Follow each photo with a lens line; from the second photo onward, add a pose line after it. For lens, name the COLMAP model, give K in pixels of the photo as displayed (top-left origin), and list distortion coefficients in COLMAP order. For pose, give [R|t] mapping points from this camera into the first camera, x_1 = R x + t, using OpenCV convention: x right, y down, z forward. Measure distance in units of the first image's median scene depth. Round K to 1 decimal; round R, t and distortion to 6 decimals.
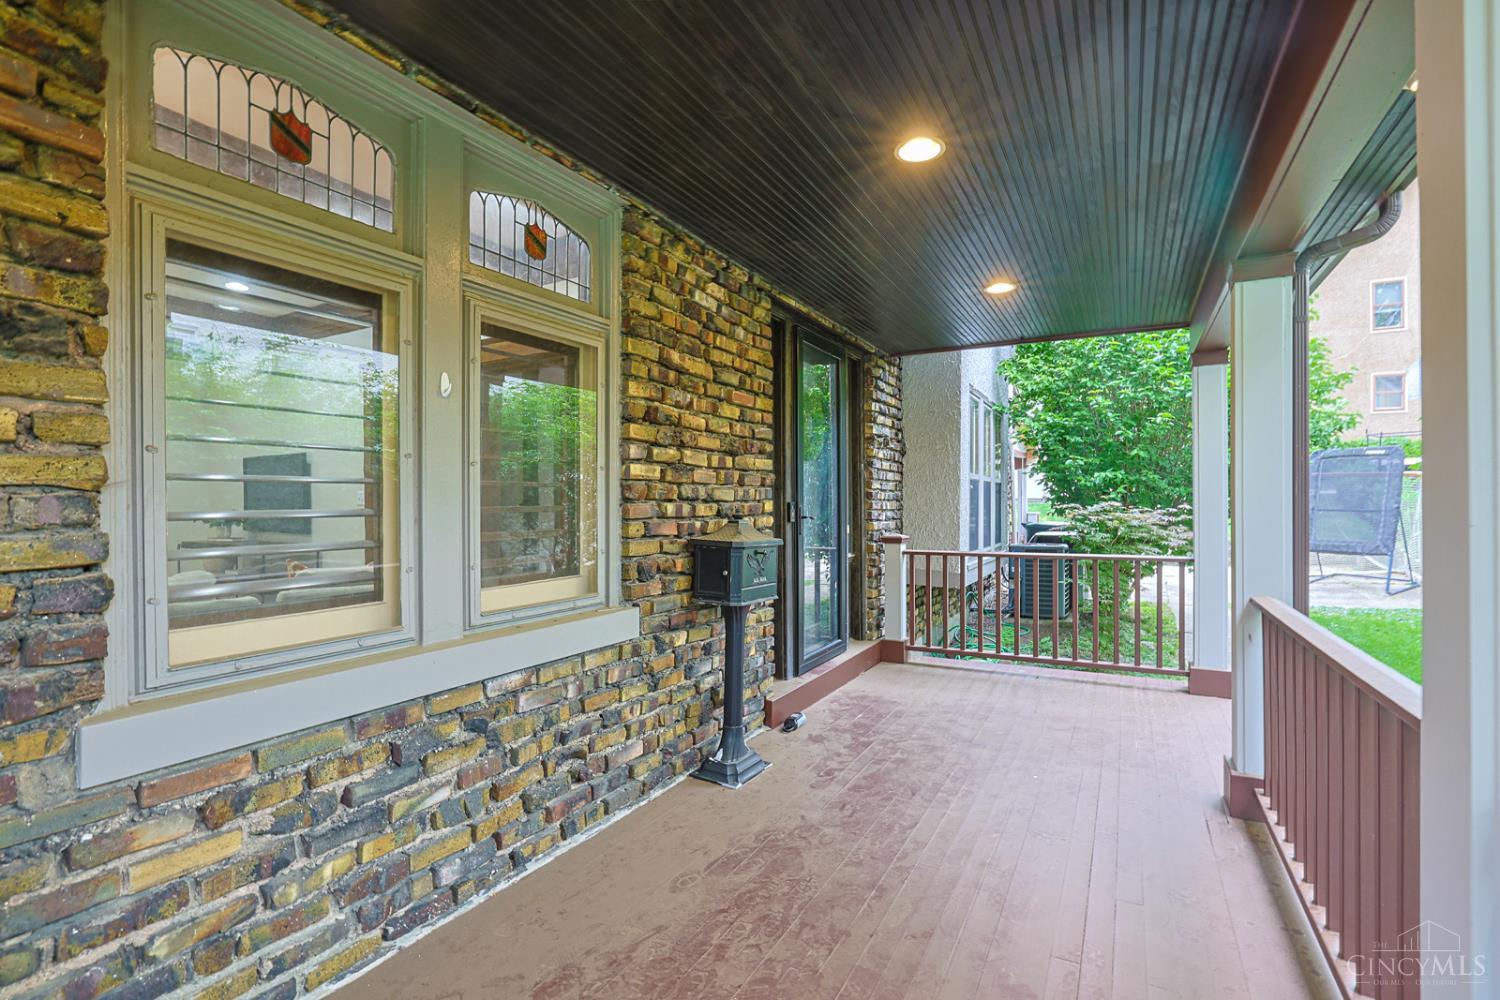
lens RADIAL K [[683.8, 0, 747.0], [0, 683.8, 499.3], [0, 0, 1]] dist [-0.047934, 0.019256]
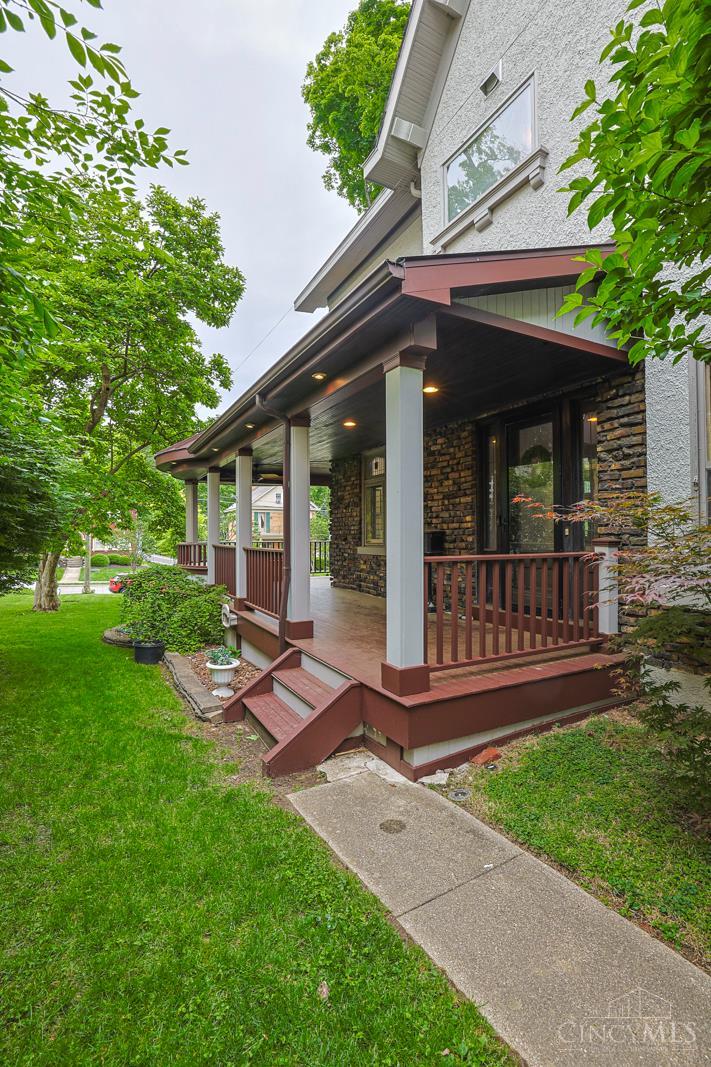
lens RADIAL K [[486.4, 0, 354.3], [0, 486.4, 538.1], [0, 0, 1]] dist [-0.047934, 0.019256]
pose [[-0.540087, 0.010051, -0.841549, 1.864946], [0.009487, 0.999938, 0.005854, 0.073299], [0.841555, -0.004822, -0.540149, 1.836421]]
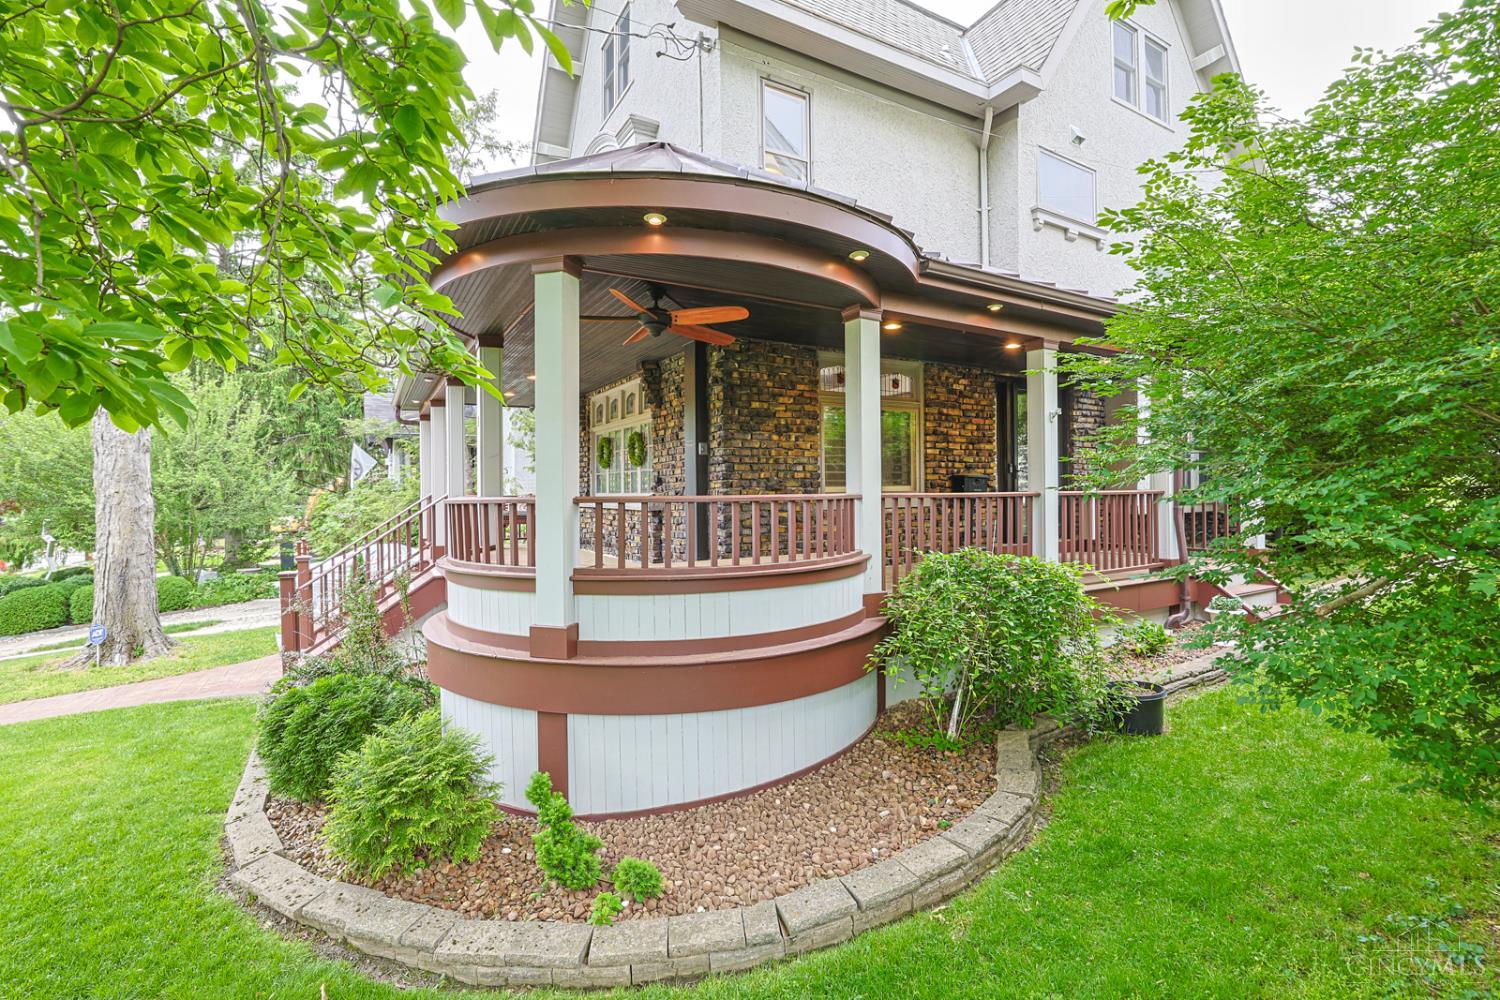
lens RADIAL K [[683.8, 0, 747.0], [0, 683.8, 499.3], [0, 0, 1]] dist [-0.047934, 0.019256]
pose [[0.863999, -0.001073, -0.503492, 0.574661], [0.011319, 0.999786, 0.017293, 0.095360], [0.503366, -0.020640, 0.863827, -1.761702]]
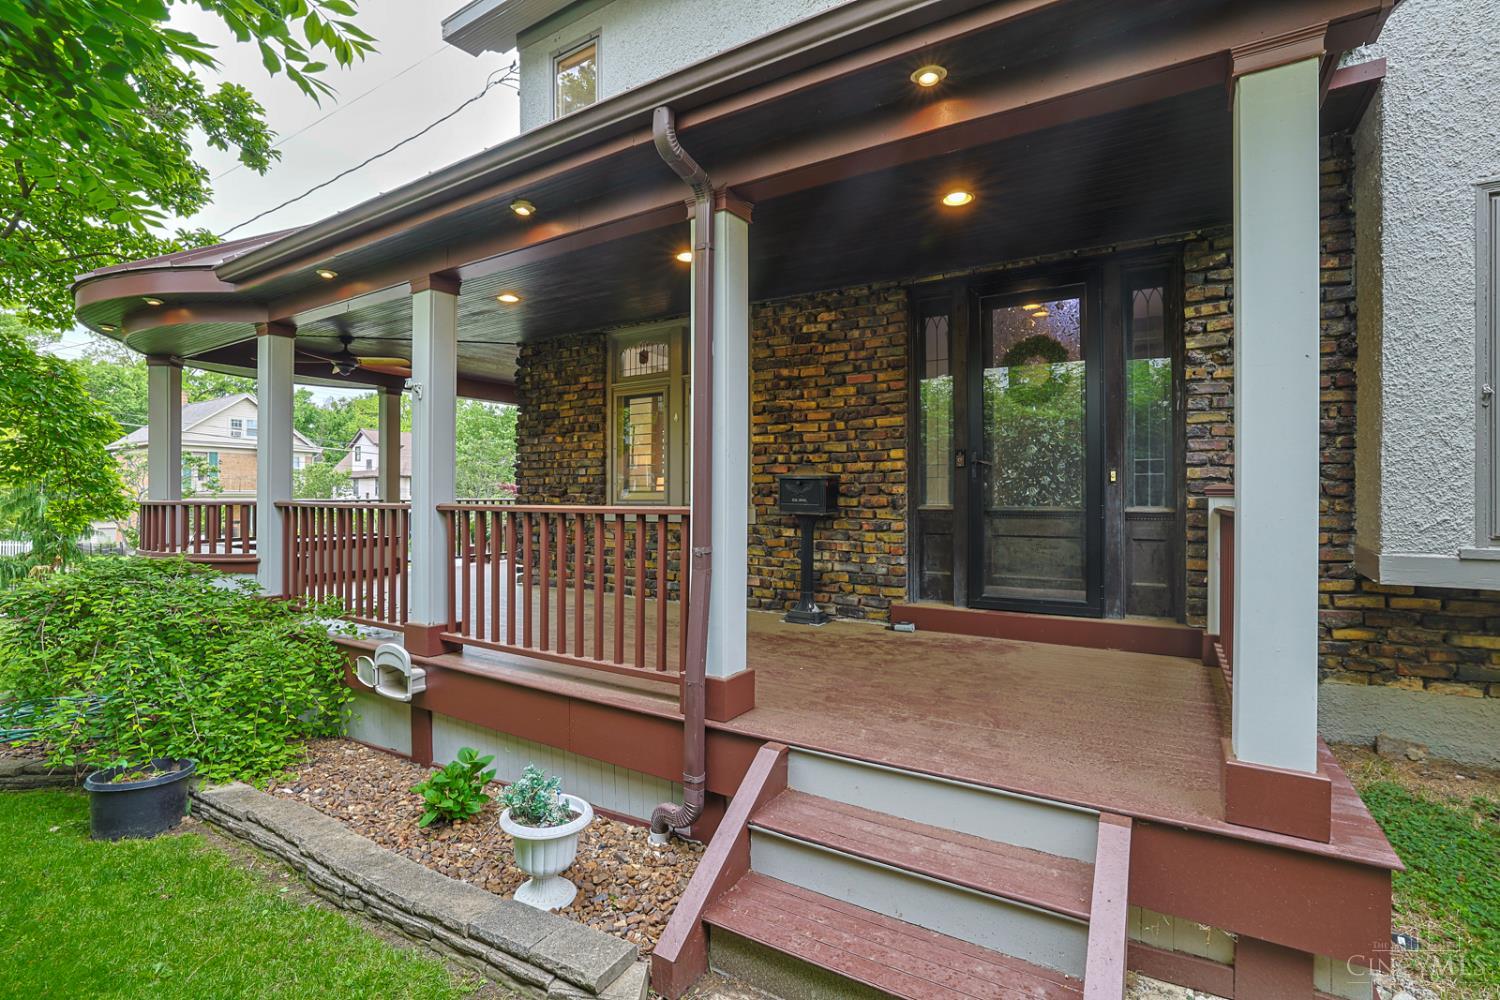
lens RADIAL K [[683.8, 0, 747.0], [0, 683.8, 499.3], [0, 0, 1]] dist [-0.047934, 0.019256]
pose [[-0.043732, 0.005875, -0.999026, 1.577836], [0.003711, 0.999977, 0.005718, 0.104190], [0.999036, -0.003458, -0.043753, 0.924435]]
